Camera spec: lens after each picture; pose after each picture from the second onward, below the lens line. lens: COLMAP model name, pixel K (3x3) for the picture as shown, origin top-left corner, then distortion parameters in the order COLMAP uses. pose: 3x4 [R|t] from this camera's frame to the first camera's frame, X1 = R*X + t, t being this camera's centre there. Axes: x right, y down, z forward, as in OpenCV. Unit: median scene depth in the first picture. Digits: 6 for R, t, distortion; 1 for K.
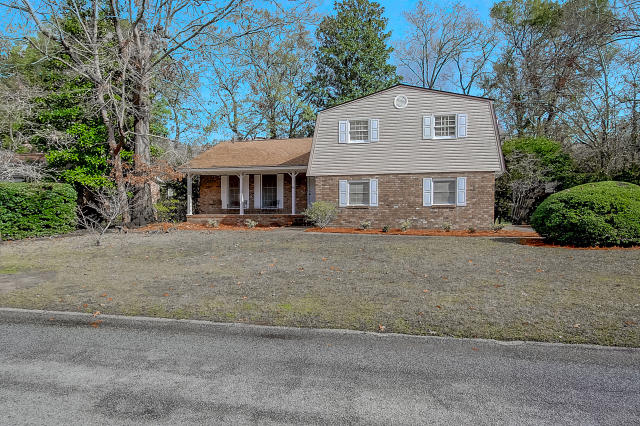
lens RADIAL K [[500.3, 0, 320.1], [0, 500.3, 213.9], [0, 0, 1]] dist [-0.004989, 0.015072]
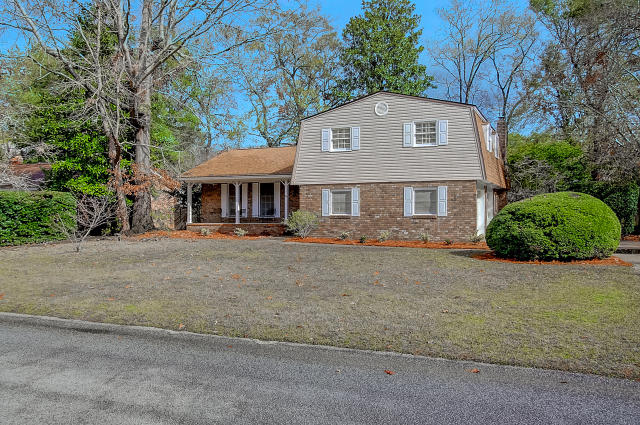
lens RADIAL K [[541.9, 0, 320.6], [0, 541.9, 210.9], [0, 0, 1]] dist [-0.001805, 0.003004]
pose [[0.990940, 0.005502, -0.134191, 0.175505], [-0.008371, 0.999748, -0.020827, -0.002849], [0.134042, 0.021762, 0.990737, -0.049667]]
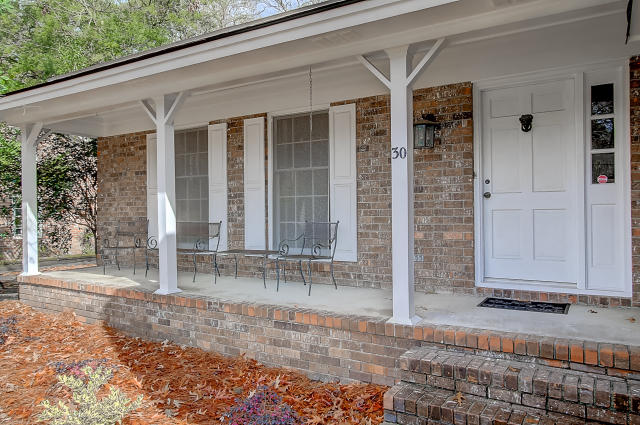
lens RADIAL K [[464.3, 0, 318.9], [0, 464.3, 212.3], [0, 0, 1]] dist [-0.001530, -0.000100]
pose [[0.970001, -0.001524, -0.243095, -0.047214], [-0.003879, 0.999756, -0.021745, -0.032817], [0.243068, 0.022036, 0.969759, 0.945777]]
